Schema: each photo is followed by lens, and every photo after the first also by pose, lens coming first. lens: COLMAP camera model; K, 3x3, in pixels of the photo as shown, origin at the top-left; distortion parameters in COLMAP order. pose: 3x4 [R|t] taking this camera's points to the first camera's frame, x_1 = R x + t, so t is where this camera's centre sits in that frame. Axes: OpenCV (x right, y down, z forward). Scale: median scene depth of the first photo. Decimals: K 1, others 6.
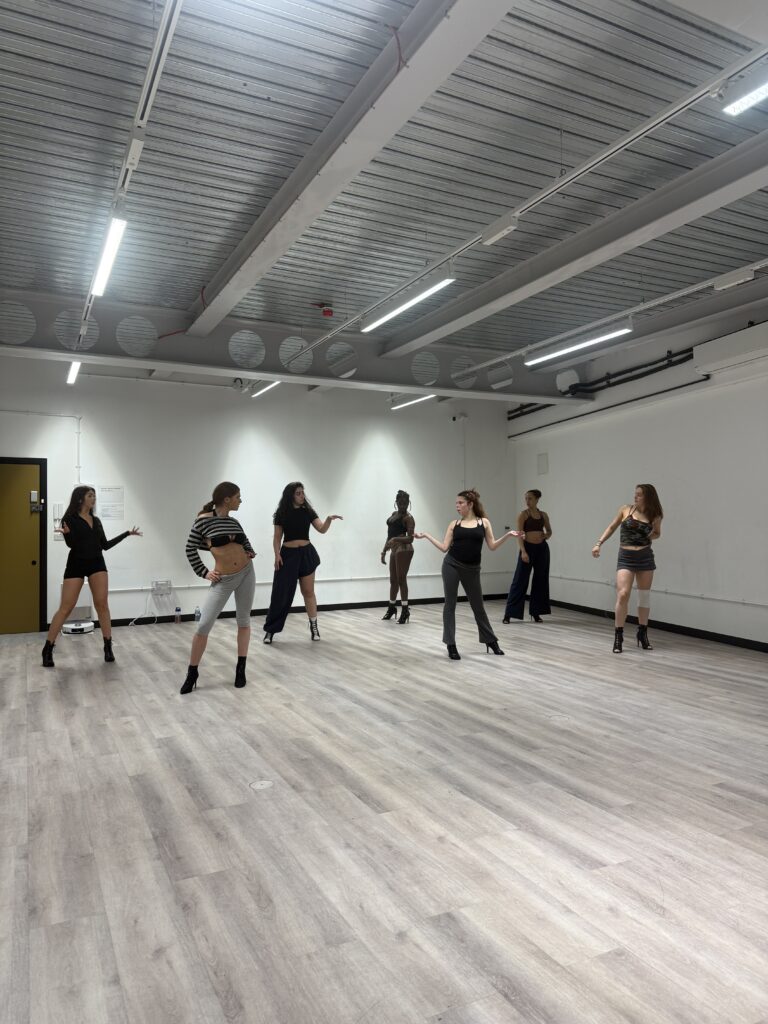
lens RADIAL K [[718.0, 0, 385.8], [0, 718.0, 512.7], [0, 0, 1]] dist [0.004296, -0.000119]
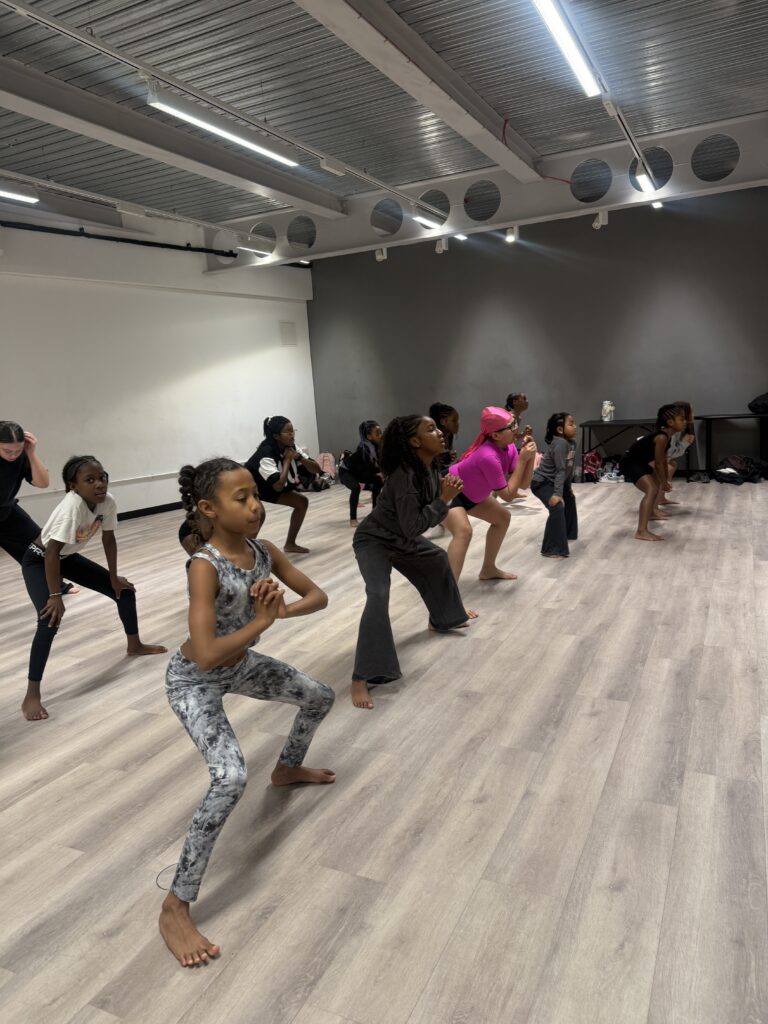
lens RADIAL K [[718.0, 0, 385.8], [0, 718.0, 513.9], [0, 0, 1]] dist [0.004296, -0.000119]
pose [[-0.602616, -0.100611, 0.791663, -0.962739], [0.050400, 0.985242, 0.163577, 0.025012], [-0.796438, 0.138474, -0.588652, 1.740735]]
